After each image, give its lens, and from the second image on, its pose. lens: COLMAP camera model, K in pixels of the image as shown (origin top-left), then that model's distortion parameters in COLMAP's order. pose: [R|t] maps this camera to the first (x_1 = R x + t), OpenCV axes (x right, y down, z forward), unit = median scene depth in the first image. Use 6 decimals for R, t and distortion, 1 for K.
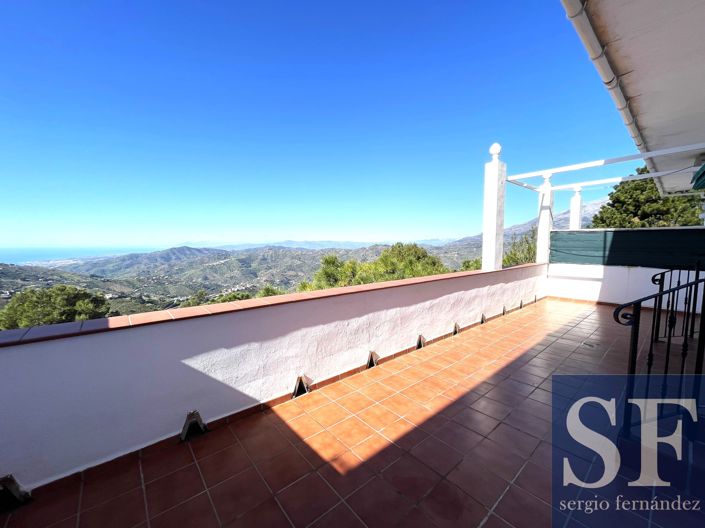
lens RADIAL K [[283.9, 0, 352.4], [0, 283.9, 262.5], [0, 0, 1]] dist [-0.000392, 0.000171]
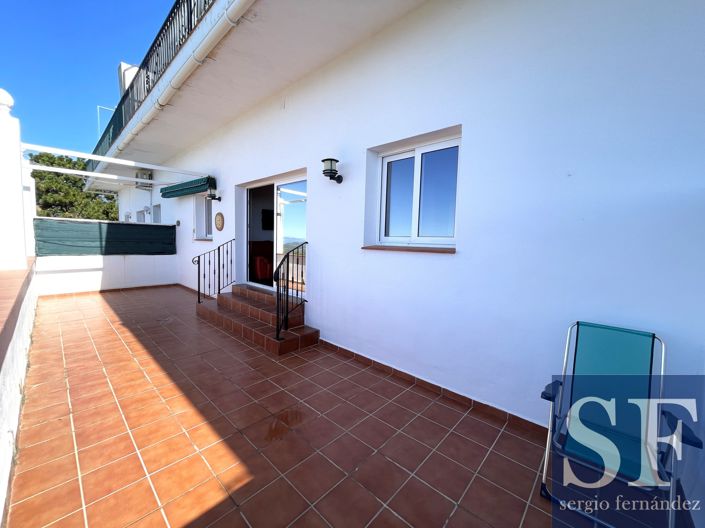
lens RADIAL K [[283.9, 0, 351.2], [0, 283.9, 263.5], [0, 0, 1]] dist [-0.000392, 0.000171]
pose [[-0.109658, -0.084721, 0.990352, -0.263958], [0.045922, 0.994865, 0.090192, -0.011822], [-0.992908, 0.055370, -0.105205, 0.201741]]
